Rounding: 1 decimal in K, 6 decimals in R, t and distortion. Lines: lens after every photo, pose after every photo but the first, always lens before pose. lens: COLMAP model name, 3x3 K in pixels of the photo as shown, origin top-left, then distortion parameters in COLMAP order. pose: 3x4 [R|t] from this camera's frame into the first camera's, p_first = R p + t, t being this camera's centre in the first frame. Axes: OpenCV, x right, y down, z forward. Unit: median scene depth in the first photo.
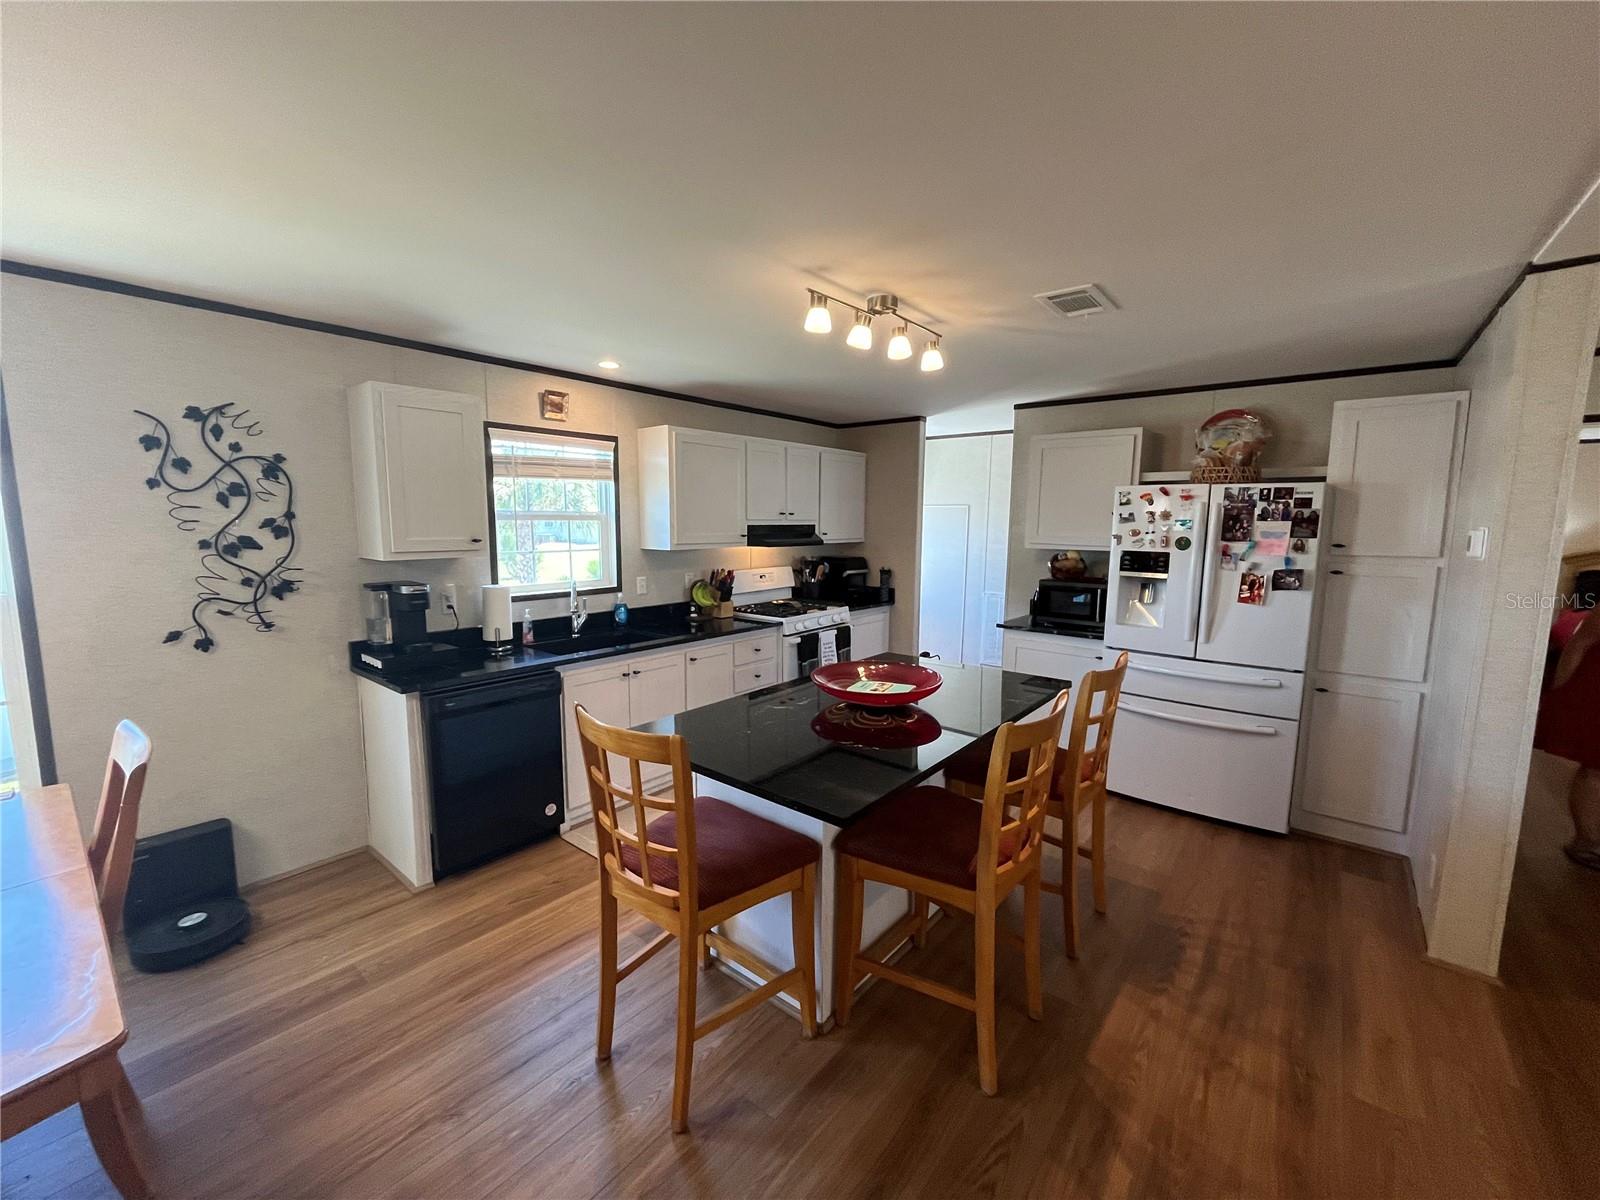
lens RADIAL K [[647.0, 0, 800.0], [0, 647.0, 600.0], [0, 0, 1]] dist [-0.001194, -0.000605]
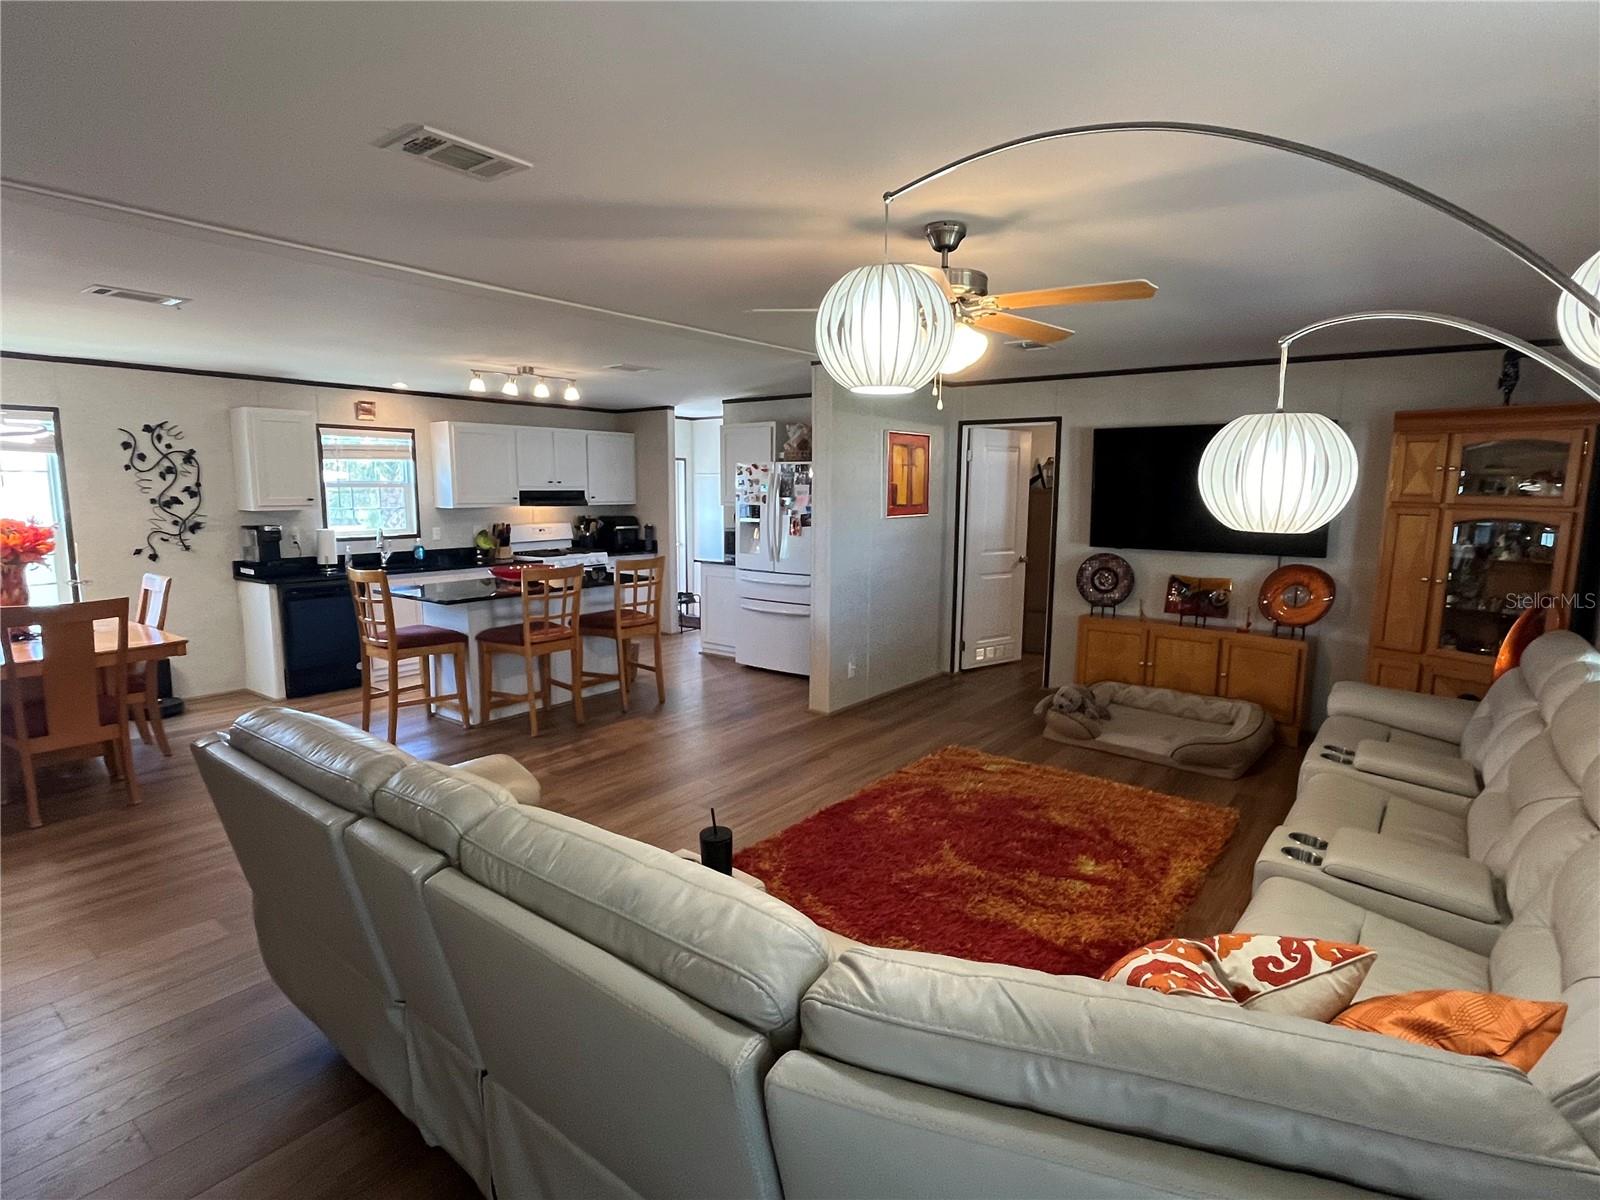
lens RADIAL K [[831.9, 0, 800.0], [0, 831.9, 600.0], [0, 0, 1]] dist [-0.004024, -0.000497]
pose [[0.999470, -0.010245, 0.030902, 0.641848], [0.010007, 0.999919, 0.007851, 0.151640], [-0.030979, -0.007537, 0.999492, -1.093054]]
